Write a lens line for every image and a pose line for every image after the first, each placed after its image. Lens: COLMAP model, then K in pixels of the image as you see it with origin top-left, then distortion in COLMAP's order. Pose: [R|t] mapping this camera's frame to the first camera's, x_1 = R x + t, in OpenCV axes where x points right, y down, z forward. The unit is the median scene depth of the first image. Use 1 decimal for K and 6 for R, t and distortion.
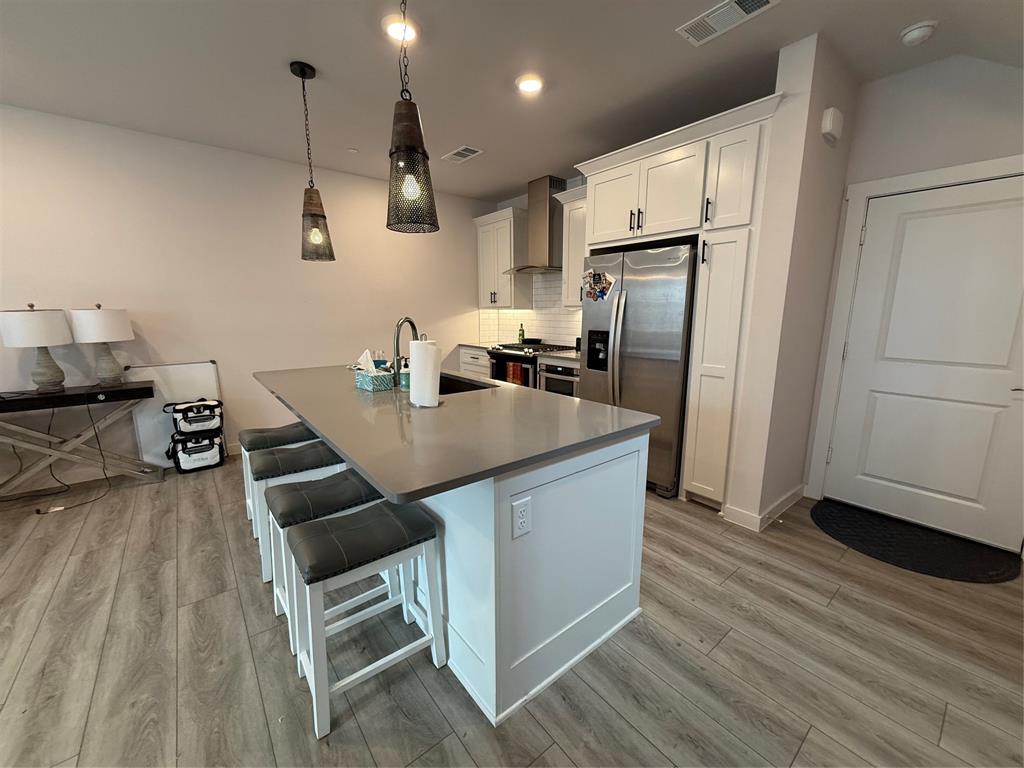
lens RADIAL K [[407.3, 0, 514.1], [0, 407.3, 385.5], [0, 0, 1]] dist [0.001660, 0.000049]
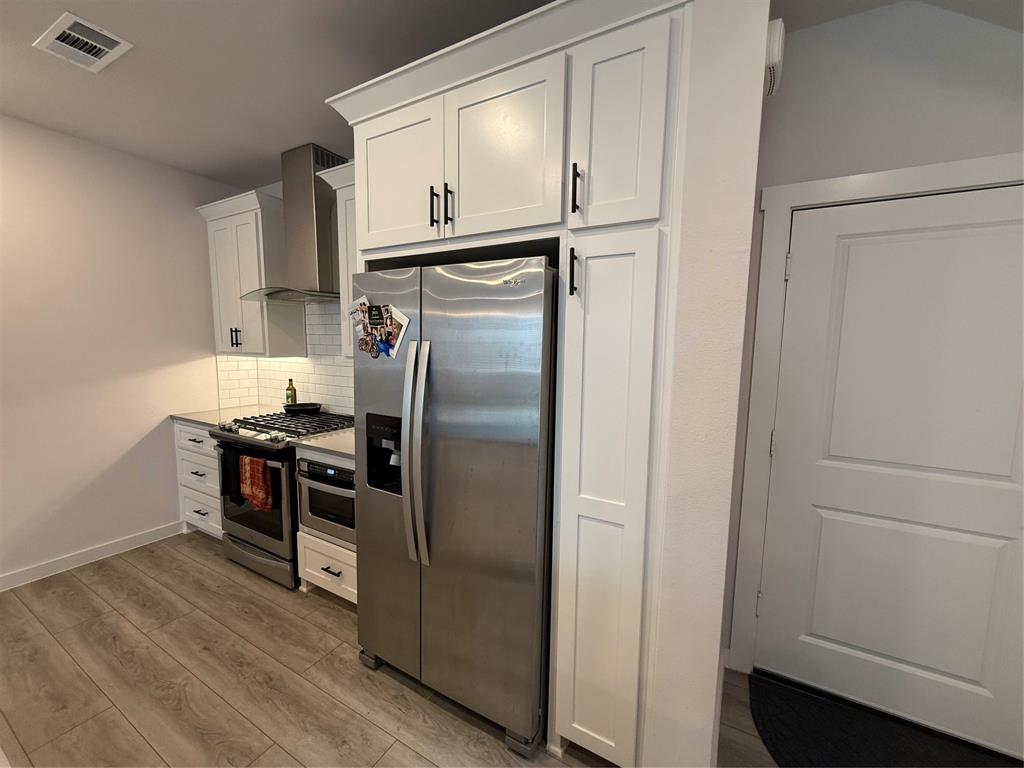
lens RADIAL K [[407.3, 0, 514.1], [0, 407.3, 385.5], [0, 0, 1]] dist [0.001660, 0.000049]
pose [[0.930857, -0.024360, 0.364571, 0.174547], [0.052080, 0.996433, -0.066396, -0.130249], [-0.361654, 0.080792, 0.928805, 0.464102]]
